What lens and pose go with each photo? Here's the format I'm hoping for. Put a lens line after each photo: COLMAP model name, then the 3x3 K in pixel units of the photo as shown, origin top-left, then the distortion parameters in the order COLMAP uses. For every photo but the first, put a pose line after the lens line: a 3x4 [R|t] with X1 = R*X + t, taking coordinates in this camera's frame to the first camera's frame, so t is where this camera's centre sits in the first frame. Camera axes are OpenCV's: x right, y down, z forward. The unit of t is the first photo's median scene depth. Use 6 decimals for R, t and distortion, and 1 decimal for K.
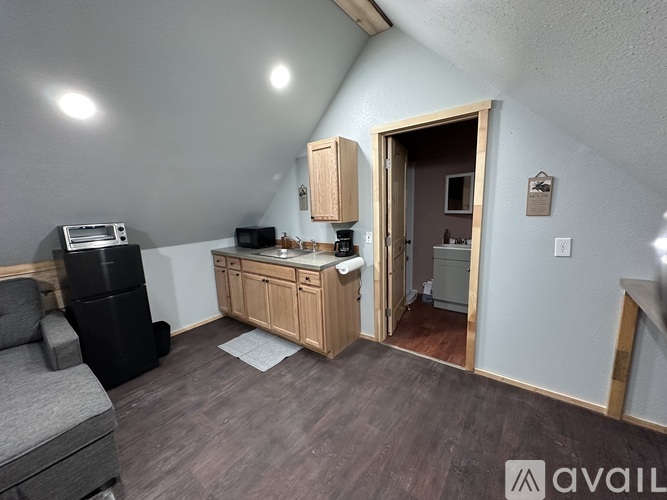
lens RADIAL K [[266.3, 0, 332.9], [0, 266.3, 250.1], [0, 0, 1]] dist [0.001973, -0.000977]
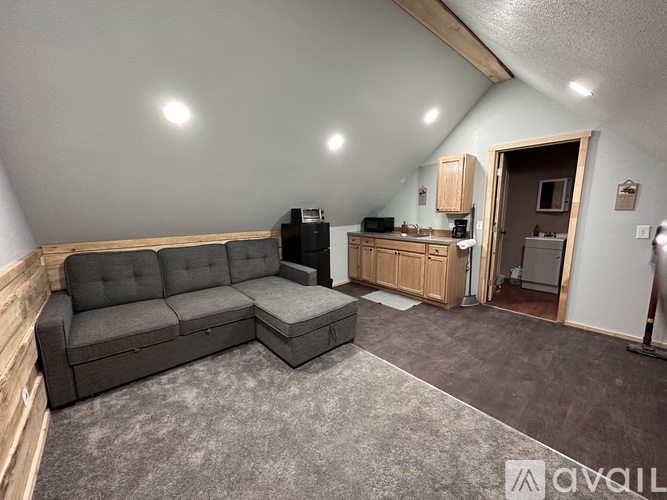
lens RADIAL K [[266.3, 0, 333.6], [0, 266.3, 250.2], [0, 0, 1]] dist [0.001973, -0.000977]
pose [[0.982209, 0.057105, -0.178900, -0.381597], [-0.057835, 0.998326, 0.001138, 0.133067], [0.178666, 0.009229, 0.983867, -0.527157]]
